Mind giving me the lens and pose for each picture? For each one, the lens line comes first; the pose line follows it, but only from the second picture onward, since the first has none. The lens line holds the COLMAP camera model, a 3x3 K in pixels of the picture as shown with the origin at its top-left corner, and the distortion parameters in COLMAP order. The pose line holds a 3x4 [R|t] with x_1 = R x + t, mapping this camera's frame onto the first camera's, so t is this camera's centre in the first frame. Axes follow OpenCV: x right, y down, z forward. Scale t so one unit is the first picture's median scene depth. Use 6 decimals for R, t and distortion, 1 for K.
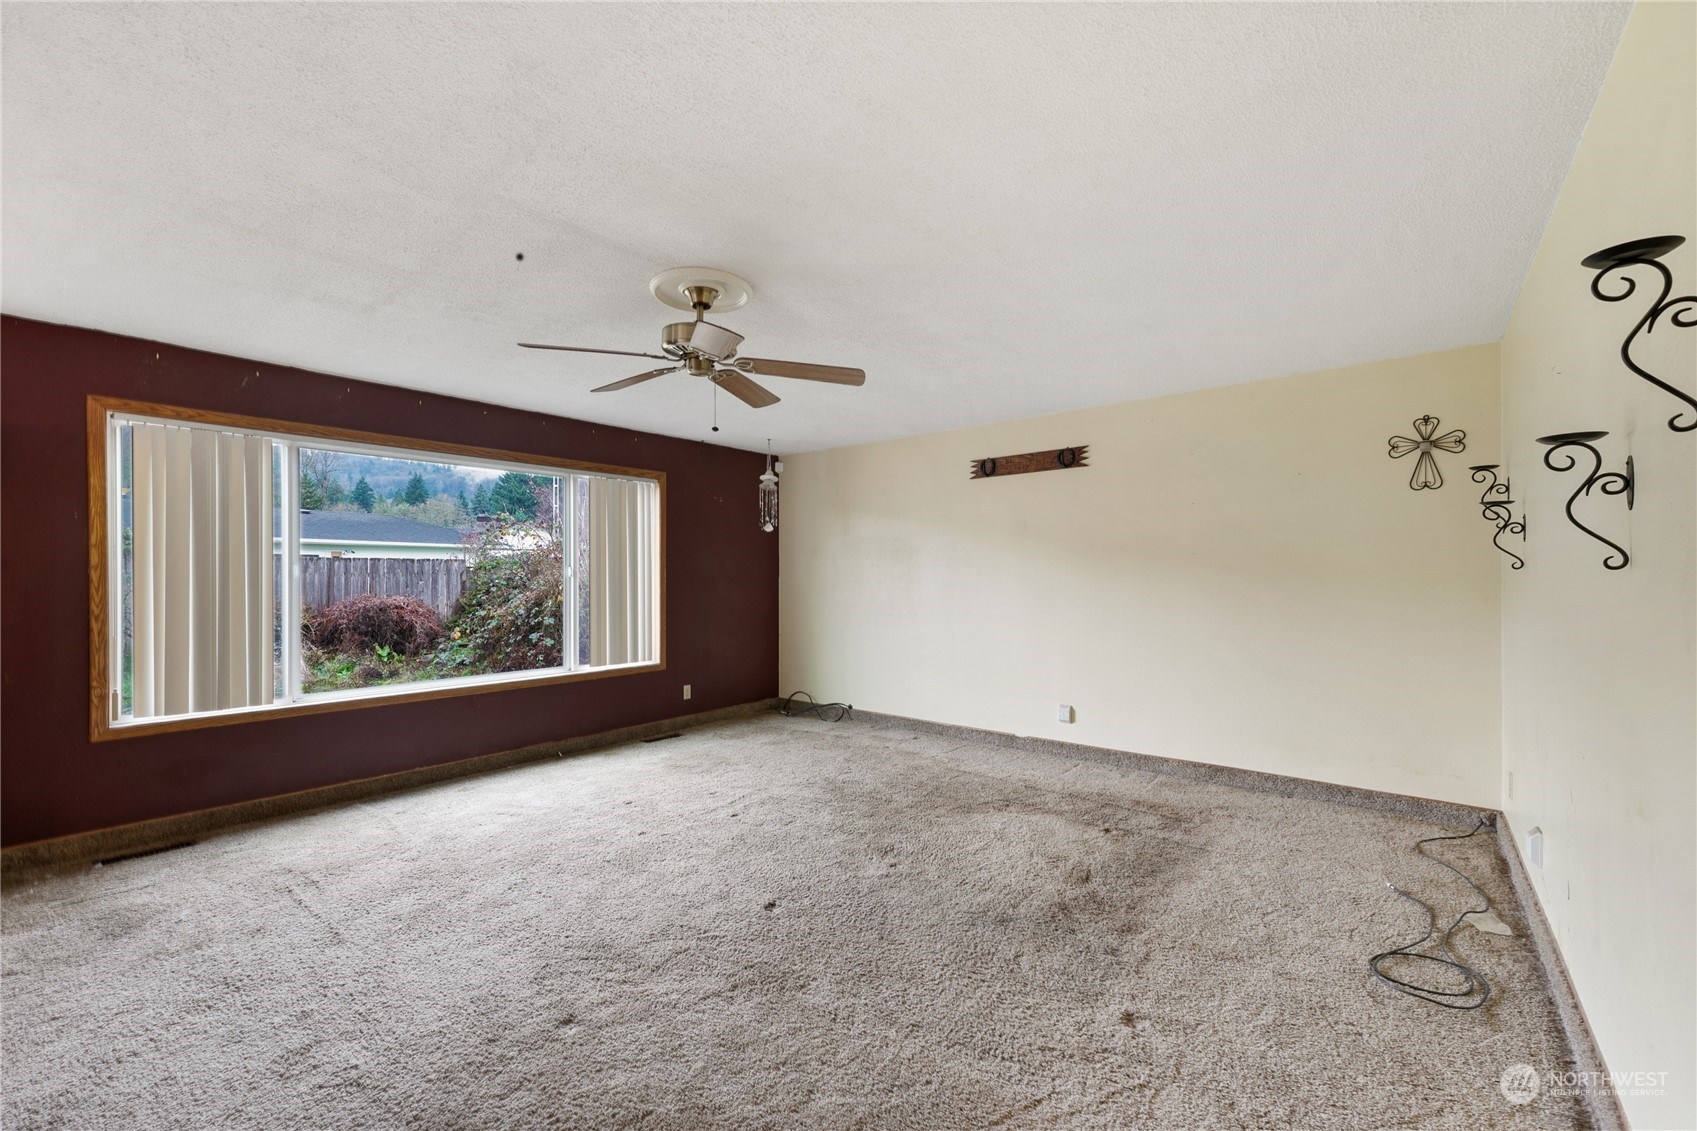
lens RADIAL K [[687.6, 0, 845.0], [0, 687.6, 571.4], [0, 0, 1]] dist [0.000028, -0.000135]
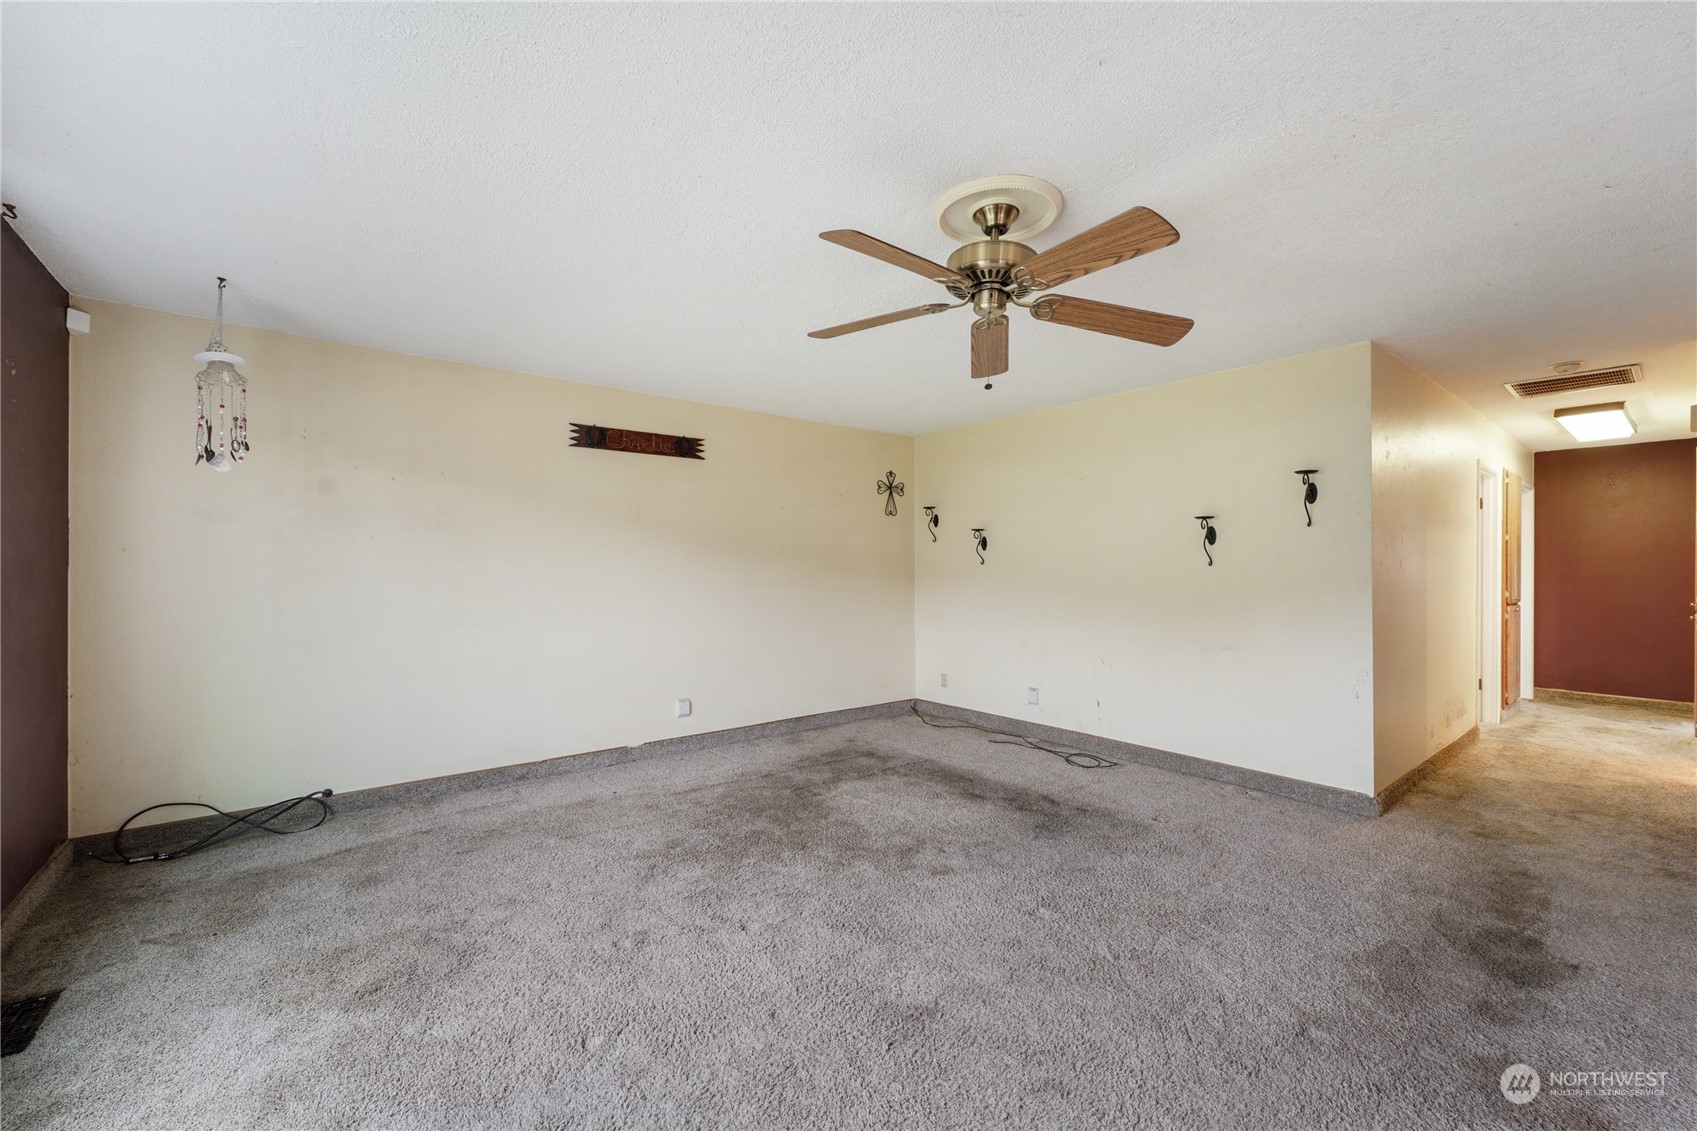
lens RADIAL K [[687.6, 0, 837.4], [0, 687.6, 568.0], [0, 0, 1]] dist [0.000028, -0.000135]
pose [[0.201267, -0.001479, 0.979535, -0.745654], [-0.010676, 0.999936, 0.003704, 0.002099], [-0.979478, -0.011203, 0.201239, 0.735910]]
